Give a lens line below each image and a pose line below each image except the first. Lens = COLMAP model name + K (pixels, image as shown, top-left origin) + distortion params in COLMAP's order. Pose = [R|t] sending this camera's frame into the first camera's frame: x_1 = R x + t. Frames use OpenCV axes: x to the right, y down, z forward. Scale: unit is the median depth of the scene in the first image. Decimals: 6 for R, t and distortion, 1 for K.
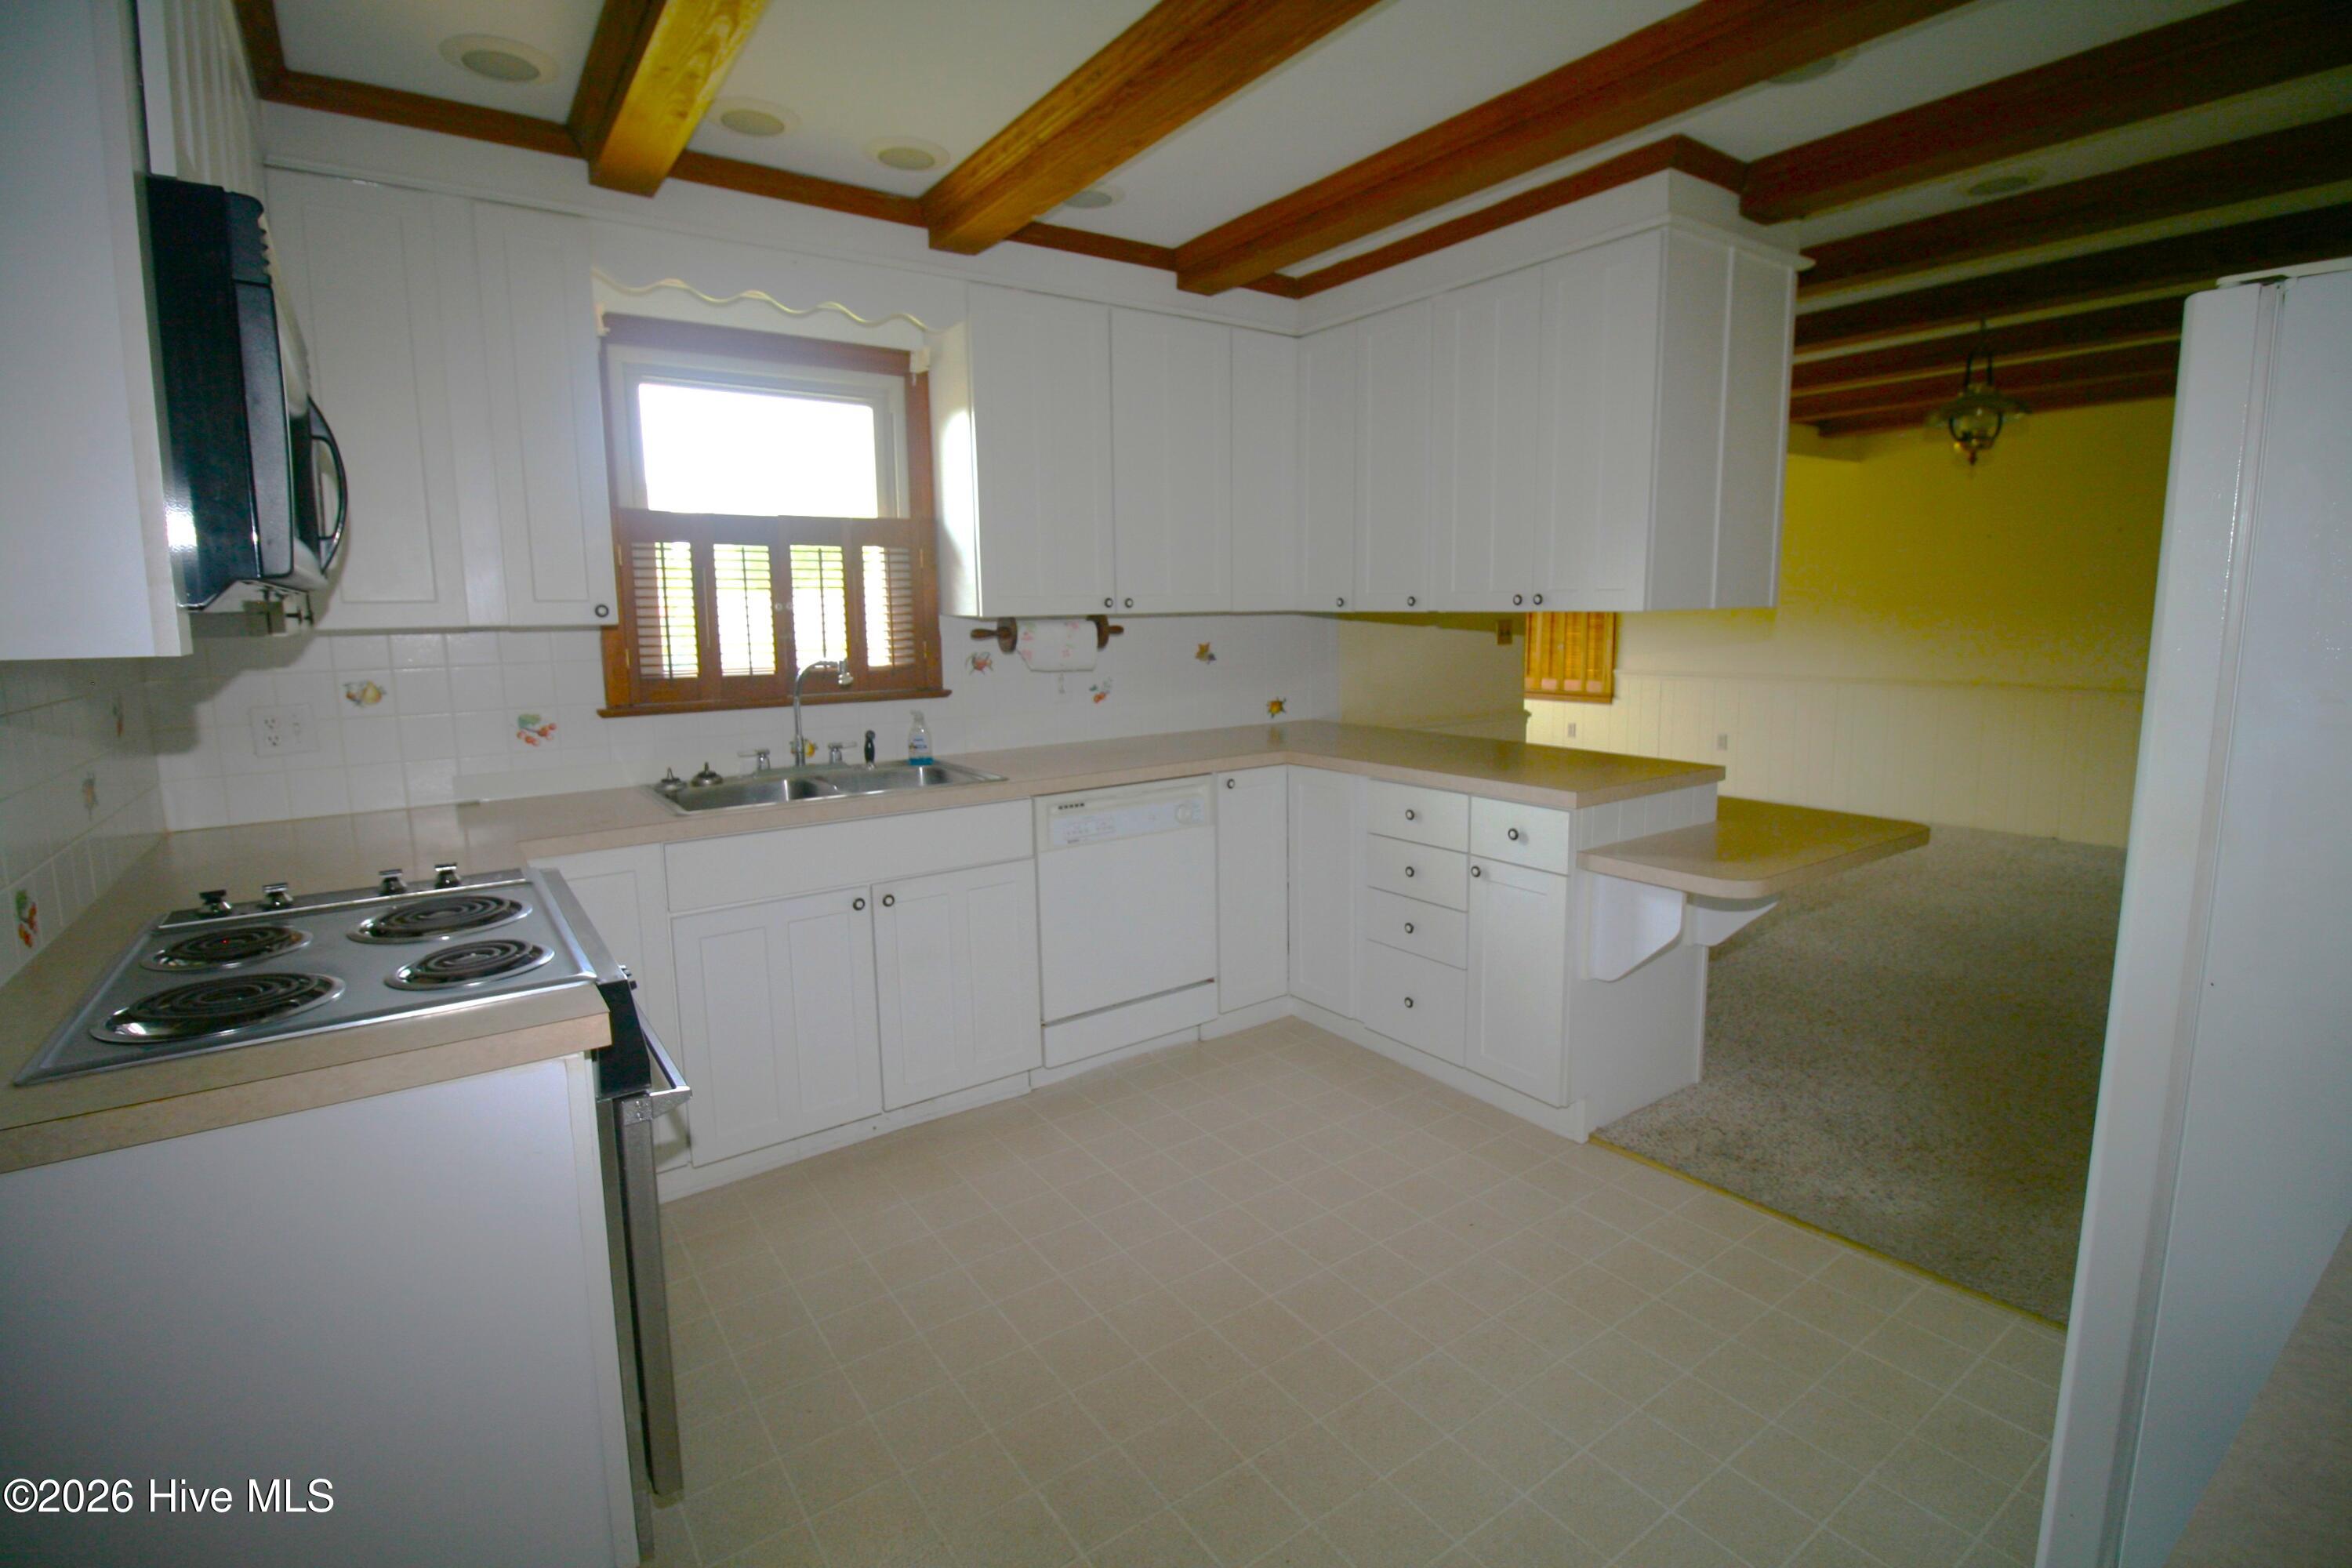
lens RADIAL K [[1092.4, 0, 1175.1], [0, 1092.4, 767.8], [0, 0, 1]] dist [-0.000541, 0.000243]
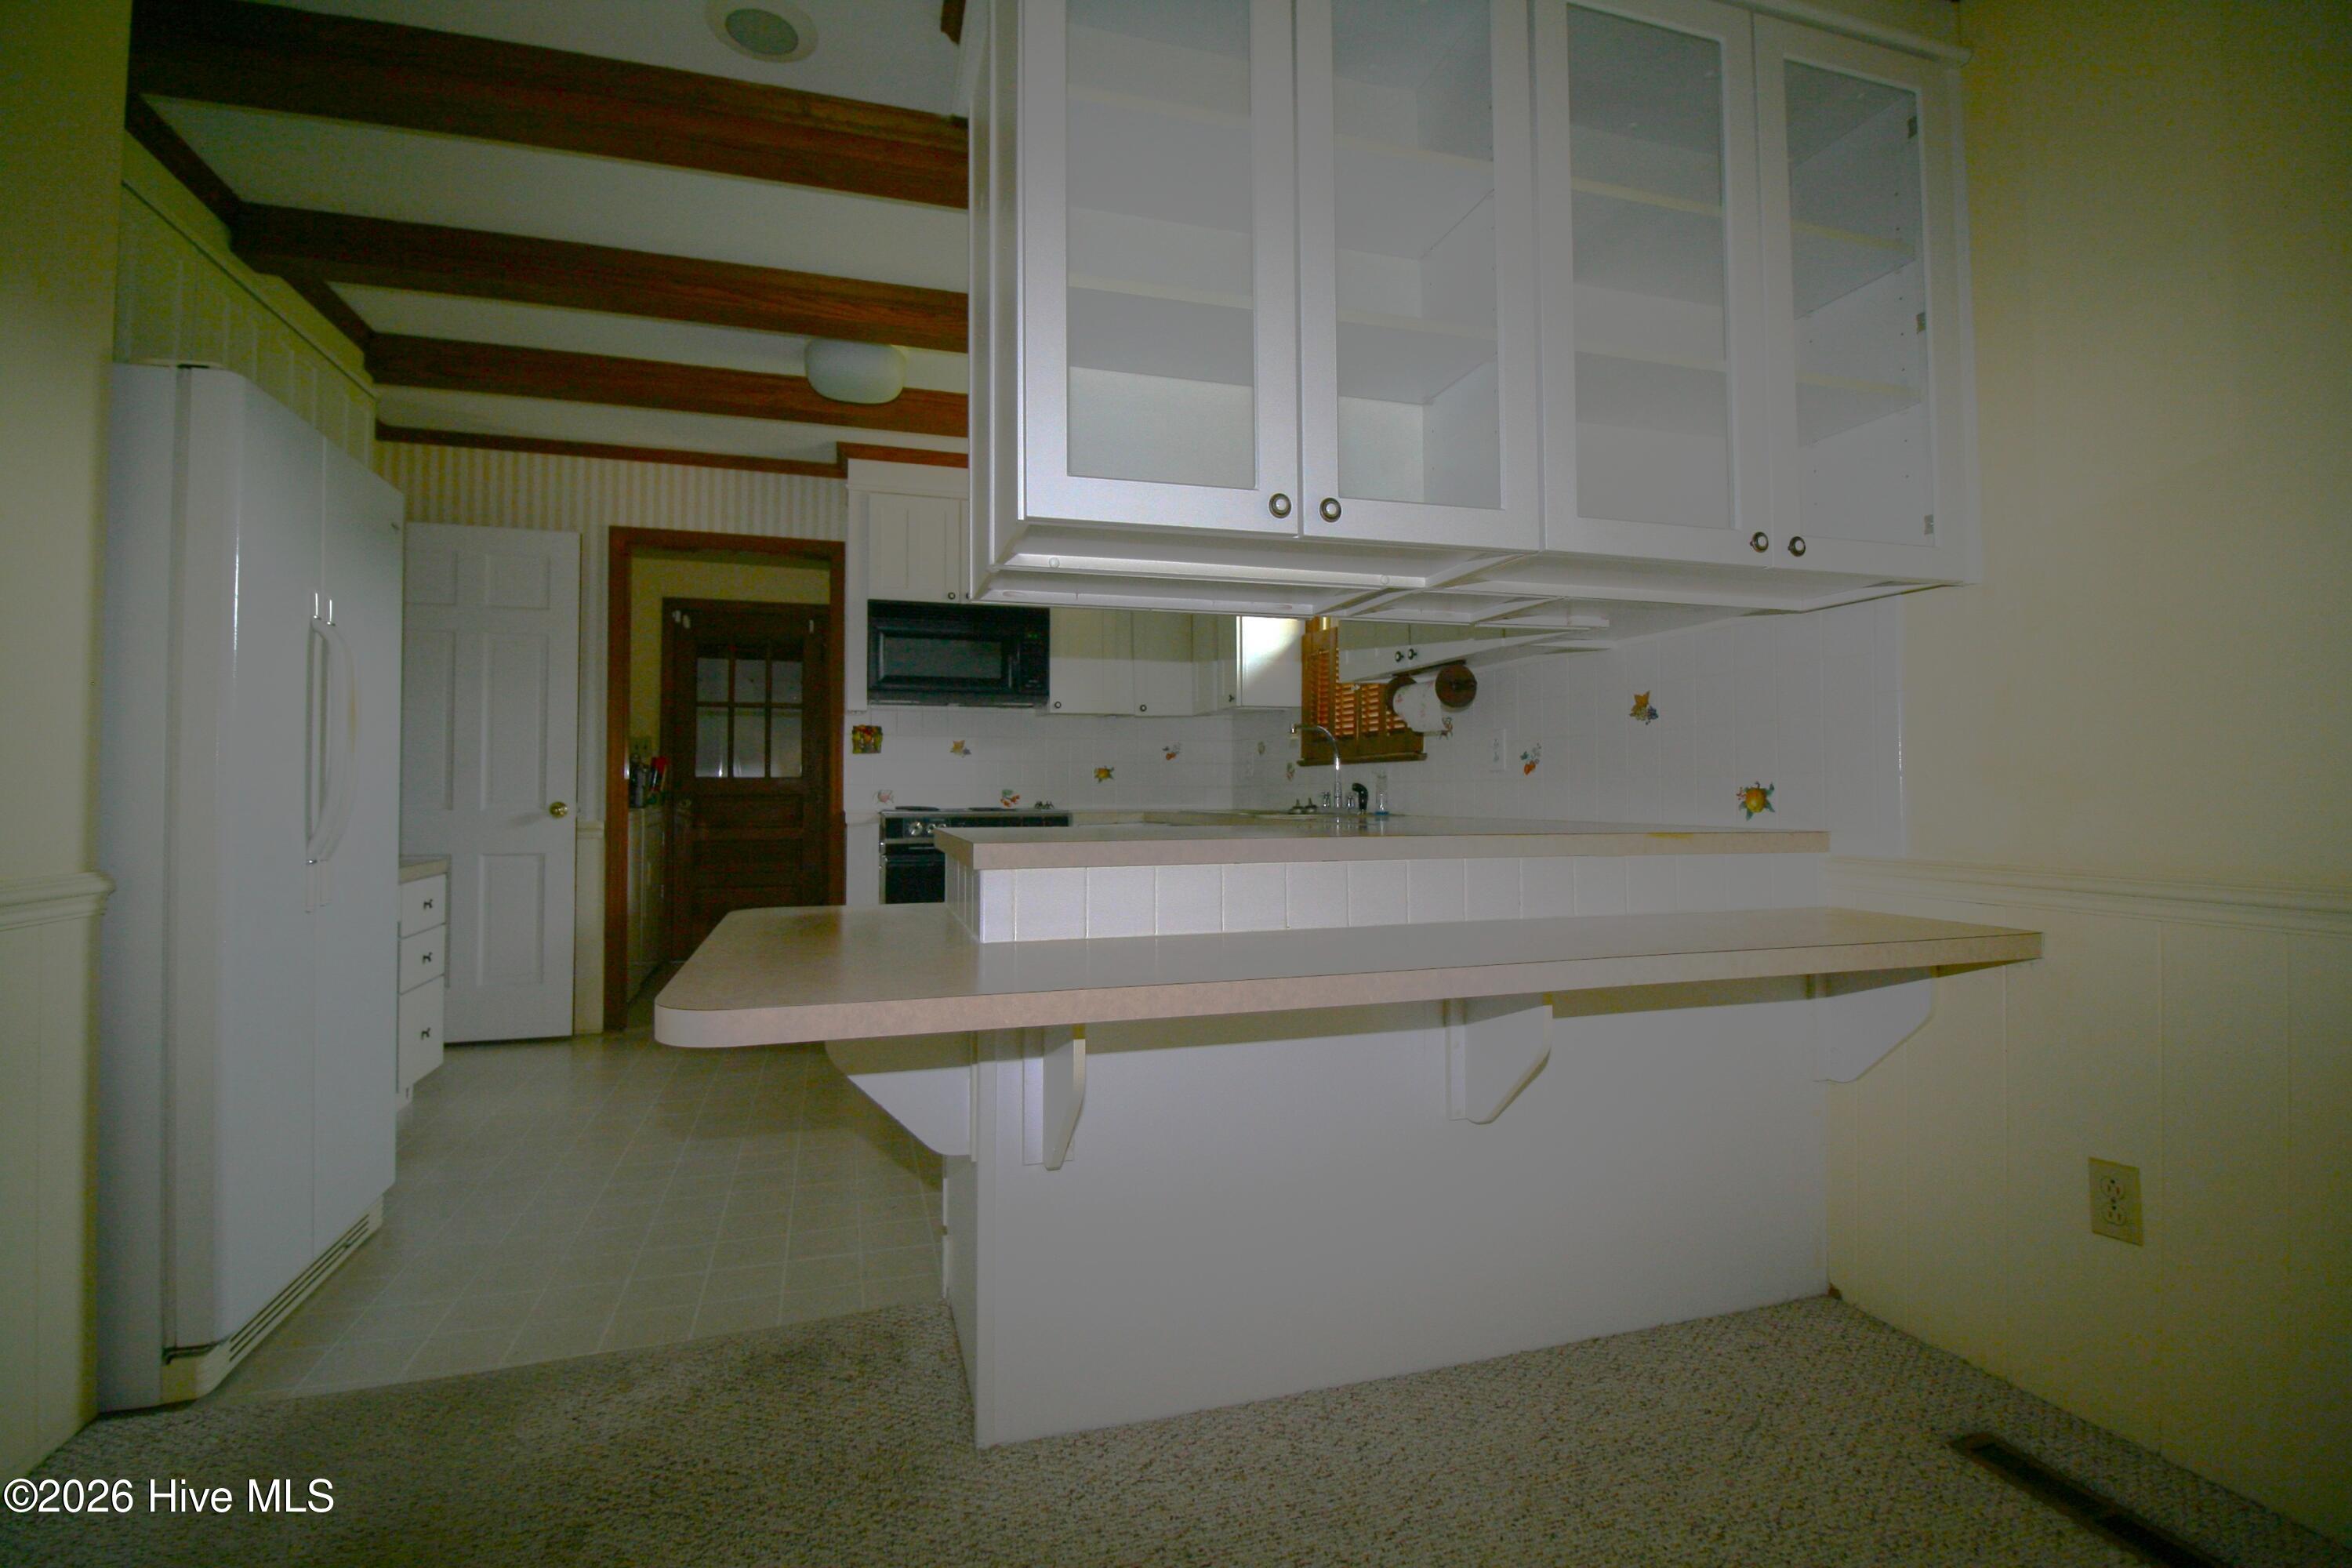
lens RADIAL K [[1092.4, 0, 1174.4], [0, 1092.4, 782.2], [0, 0, 1]] dist [-0.000541, 0.000243]
pose [[-0.306657, 0.005833, -0.951802, 0.789991], [-0.135464, 0.989535, 0.049709, -0.058345], [0.942131, 0.144178, -0.302658, 0.998763]]
